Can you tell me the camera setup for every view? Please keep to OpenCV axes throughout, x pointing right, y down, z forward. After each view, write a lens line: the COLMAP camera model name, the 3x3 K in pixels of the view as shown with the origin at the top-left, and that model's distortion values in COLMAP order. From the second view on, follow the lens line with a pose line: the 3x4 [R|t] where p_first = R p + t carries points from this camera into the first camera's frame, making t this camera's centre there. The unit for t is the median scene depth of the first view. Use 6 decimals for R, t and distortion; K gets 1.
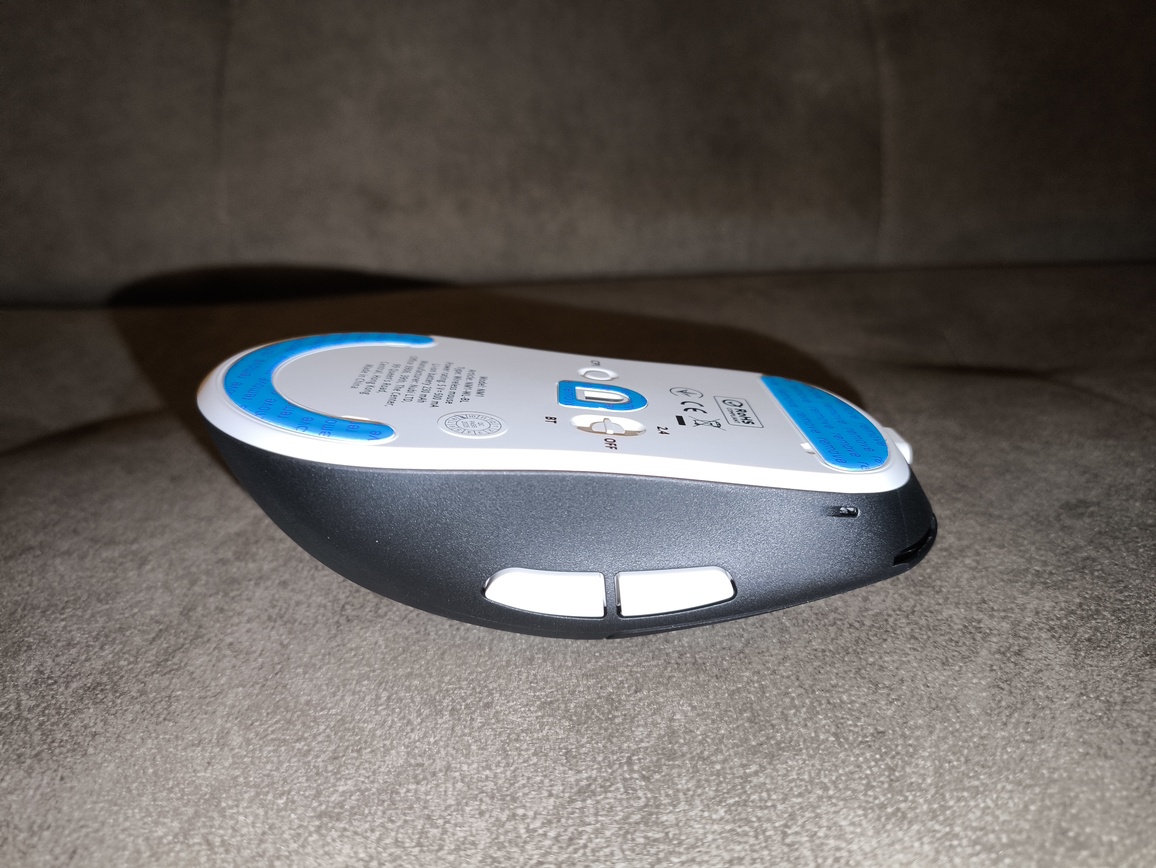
lens RADIAL K [[896.1, 0, 577.9], [0, 896.1, 402.4], [0, 0, 1]] dist [0.022295, -0.123490]
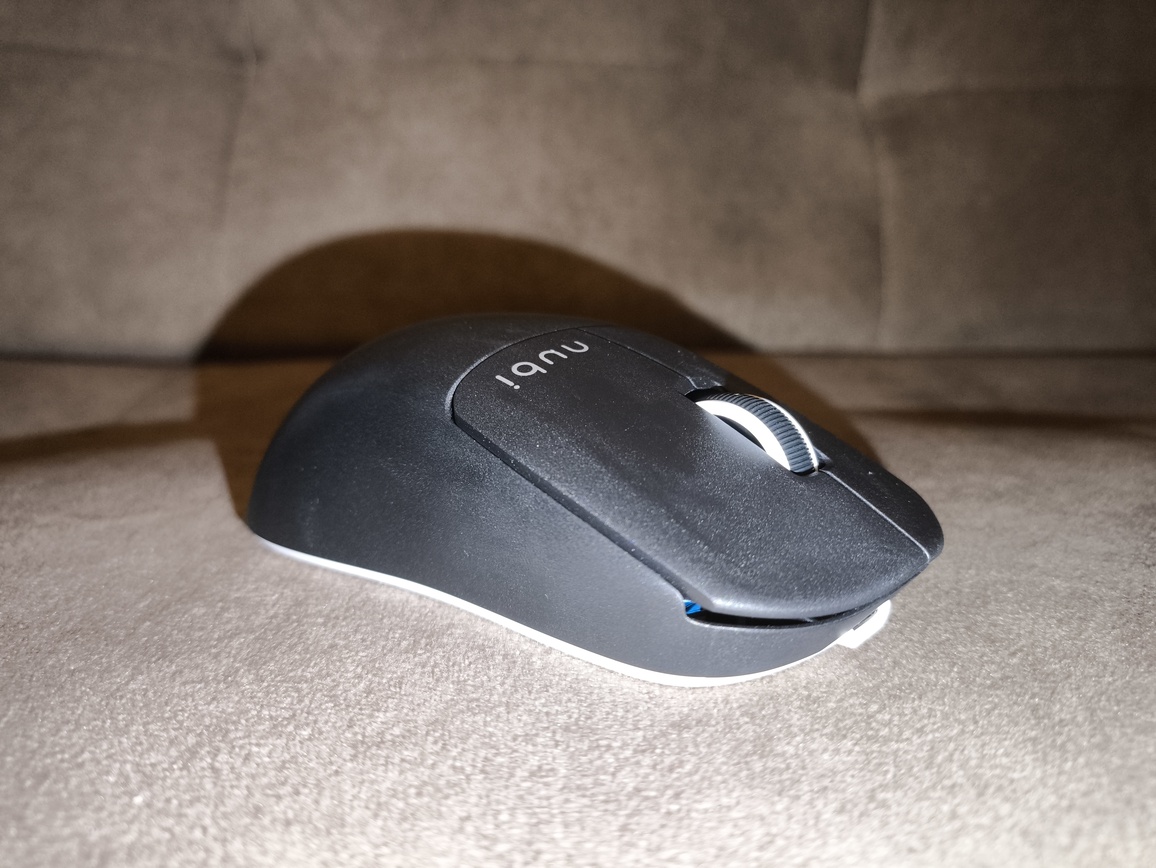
lens RADIAL K [[896.1, 0, 577.9], [0, 896.1, 402.4], [0, 0, 1]] dist [0.022295, -0.123490]
pose [[0.998862, 0.036042, 0.031225, -0.122077], [-0.030726, 0.987185, -0.156593, 0.273243], [-0.036469, 0.155455, 0.987170, 0.139125]]
